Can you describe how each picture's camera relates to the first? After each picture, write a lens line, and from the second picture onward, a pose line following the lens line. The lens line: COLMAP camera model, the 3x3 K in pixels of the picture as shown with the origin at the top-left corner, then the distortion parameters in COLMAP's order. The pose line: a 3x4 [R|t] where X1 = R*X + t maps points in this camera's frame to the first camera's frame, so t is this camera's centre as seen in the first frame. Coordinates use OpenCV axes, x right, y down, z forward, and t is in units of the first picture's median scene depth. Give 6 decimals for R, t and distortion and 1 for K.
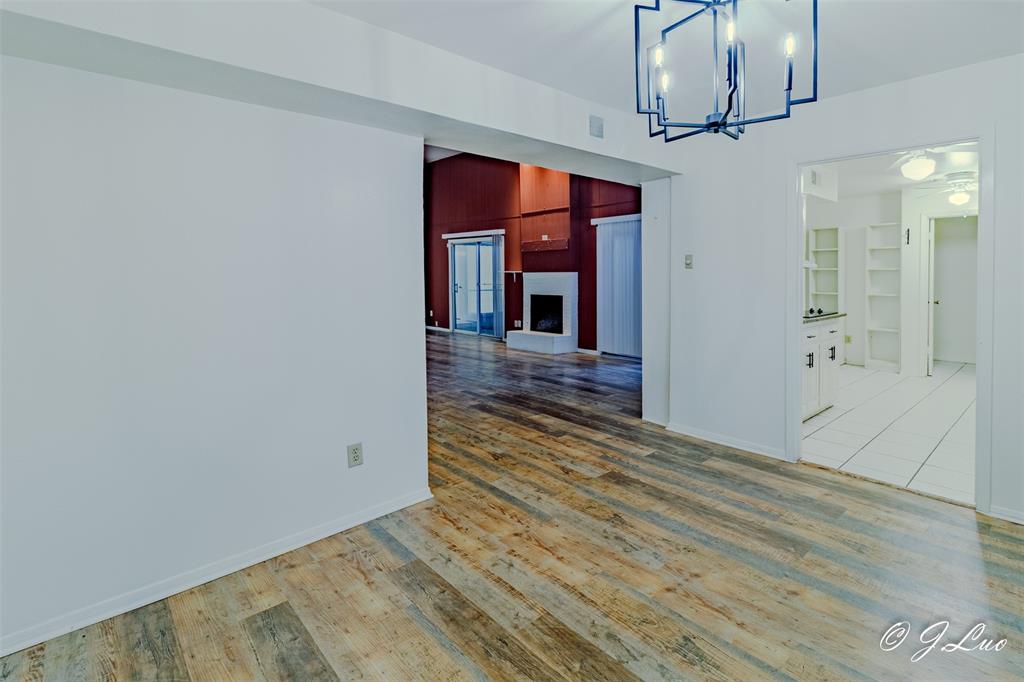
lens RADIAL K [[492.5, 0, 515.0], [0, 492.5, 343.4], [0, 0, 1]] dist [0.000390, -0.000570]
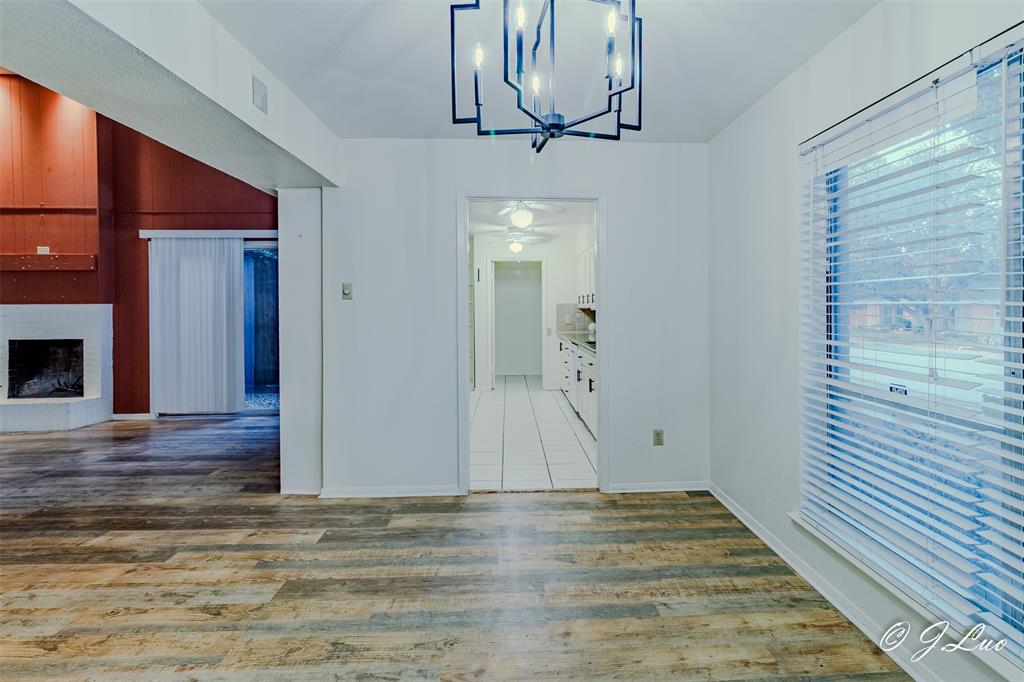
lens RADIAL K [[508.4, 0, 533.6], [0, 508.4, 337.6], [0, 0, 1]] dist [0.006072, -0.000651]
pose [[0.625117, -0.047322, 0.779095, -0.111408], [0.110246, 0.993507, -0.028112, -0.023994], [-0.772706, 0.103465, 0.626275, 0.186639]]
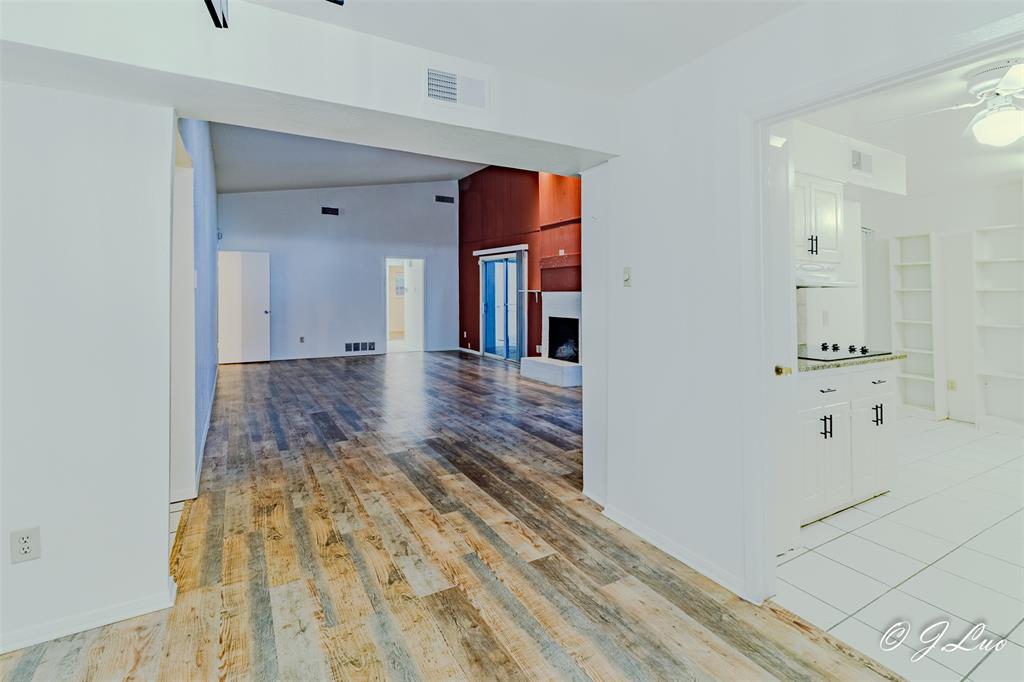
lens RADIAL K [[492.5, 0, 520.5], [0, 492.5, 332.3], [0, 0, 1]] dist [0.000390, -0.000570]
pose [[0.981139, 0.021357, -0.192121, 0.328206], [-0.033097, 0.997761, -0.058109, -0.039933], [0.190450, 0.063371, 0.979649, 0.277020]]
